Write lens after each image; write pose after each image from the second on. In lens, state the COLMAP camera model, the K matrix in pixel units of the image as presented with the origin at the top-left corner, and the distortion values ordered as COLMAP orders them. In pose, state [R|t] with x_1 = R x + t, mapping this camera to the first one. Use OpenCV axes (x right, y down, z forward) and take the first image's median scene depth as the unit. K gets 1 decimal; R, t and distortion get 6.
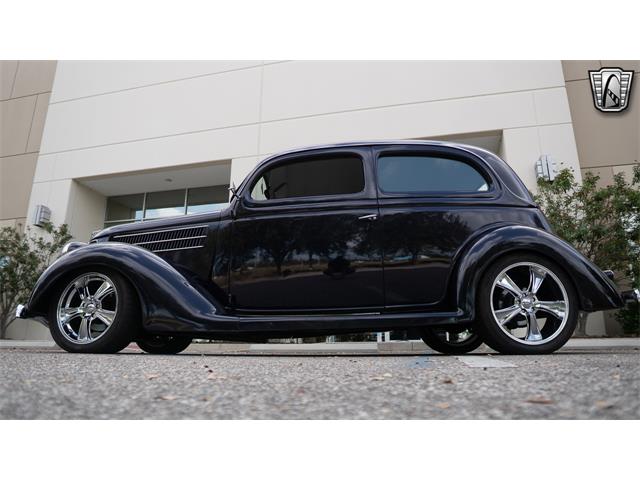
lens RADIAL K [[448.6, 0, 318.5], [0, 448.6, 236.3], [0, 0, 1]] dist [-0.108351, 0.071399]
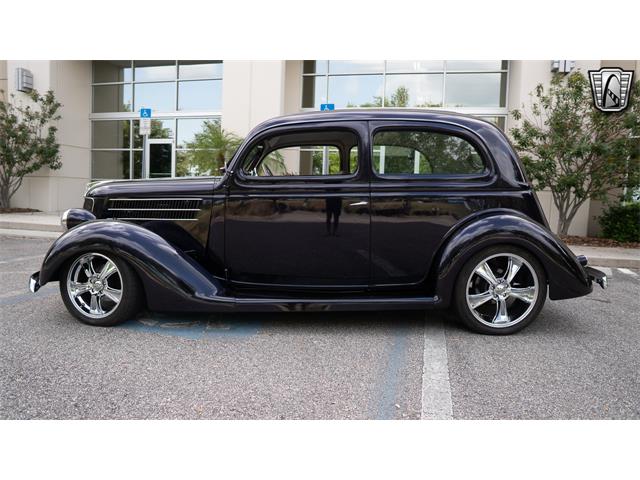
lens RADIAL K [[448.6, 0, 318.5], [0, 448.6, 236.3], [0, 0, 1]] dist [-0.108351, 0.071399]
pose [[0.999480, 0.030545, 0.010287, 0.010571], [-0.032212, 0.935551, 0.351720, -0.337410], [0.001119, -0.351868, 0.936049, 0.024341]]
